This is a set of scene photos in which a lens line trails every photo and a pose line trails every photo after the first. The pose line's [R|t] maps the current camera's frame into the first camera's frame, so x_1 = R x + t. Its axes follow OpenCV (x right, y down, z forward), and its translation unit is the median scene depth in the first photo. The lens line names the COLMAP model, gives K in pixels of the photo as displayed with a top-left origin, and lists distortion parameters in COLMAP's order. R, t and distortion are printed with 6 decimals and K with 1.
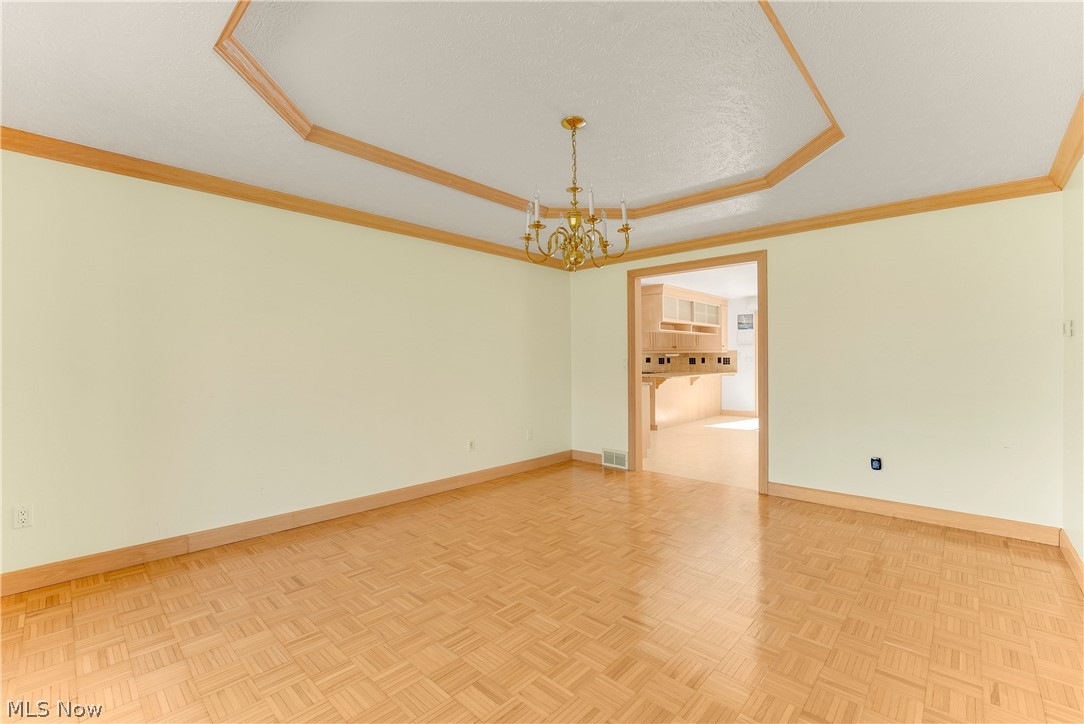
lens RADIAL K [[464.3, 0, 554.7], [0, 464.3, 366.3], [0, 0, 1]] dist [-0.026361, 0.002321]
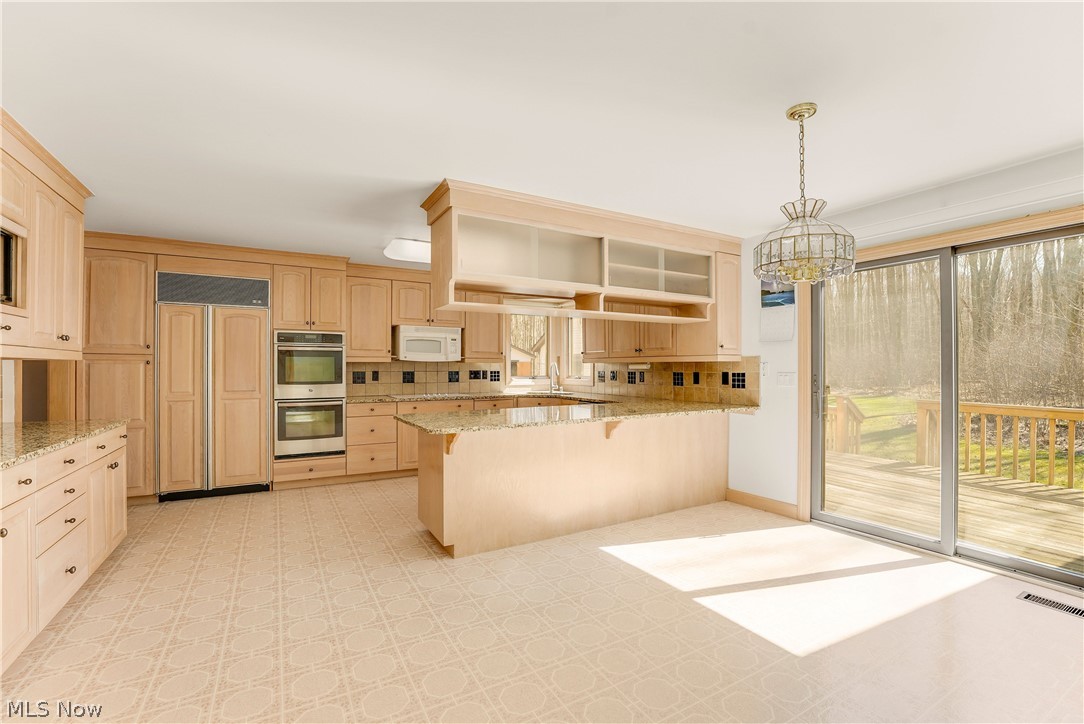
lens RADIAL K [[464.3, 0, 558.2], [0, 464.3, 367.5], [0, 0, 1]] dist [-0.026361, 0.002321]
pose [[0.955689, 0.003080, -0.294362, 0.340762], [-0.008246, 0.999833, -0.016312, -0.015207], [0.294263, 0.018016, 0.955555, 0.531974]]
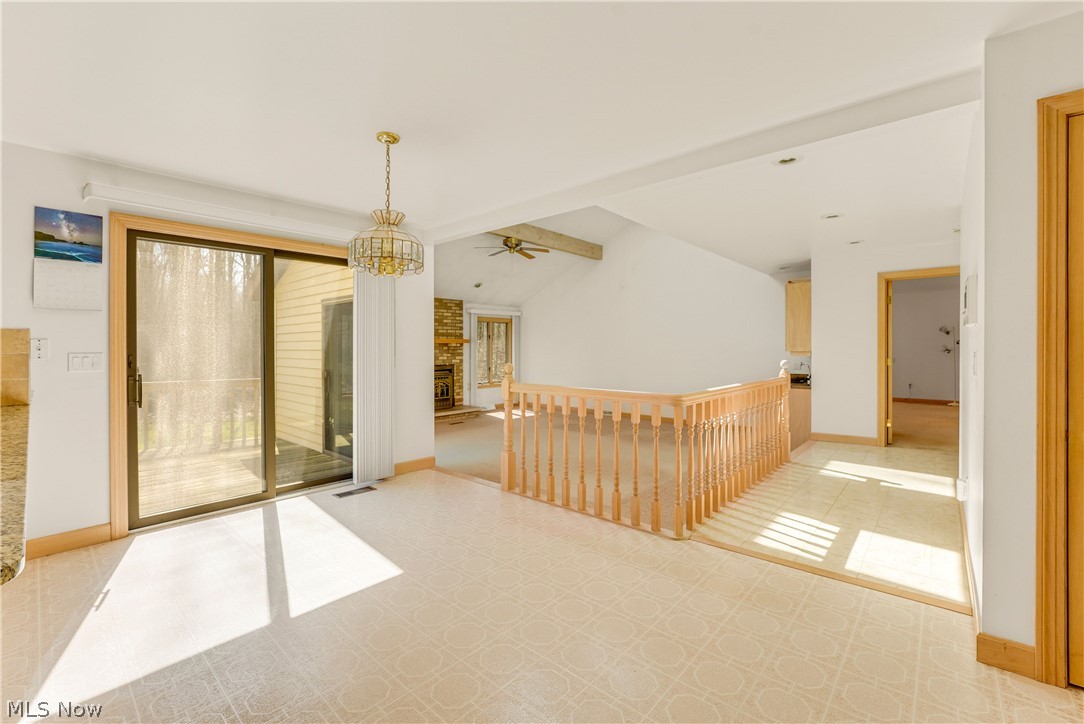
lens RADIAL K [[464.3, 0, 530.2], [0, 464.3, 343.8], [0, 0, 1]] dist [-0.026361, 0.002321]
pose [[0.009130, 0.010084, 0.999907, 0.117149], [0.021597, 0.999714, -0.010279, -0.015668], [-0.999725, 0.021689, 0.008910, 0.686609]]
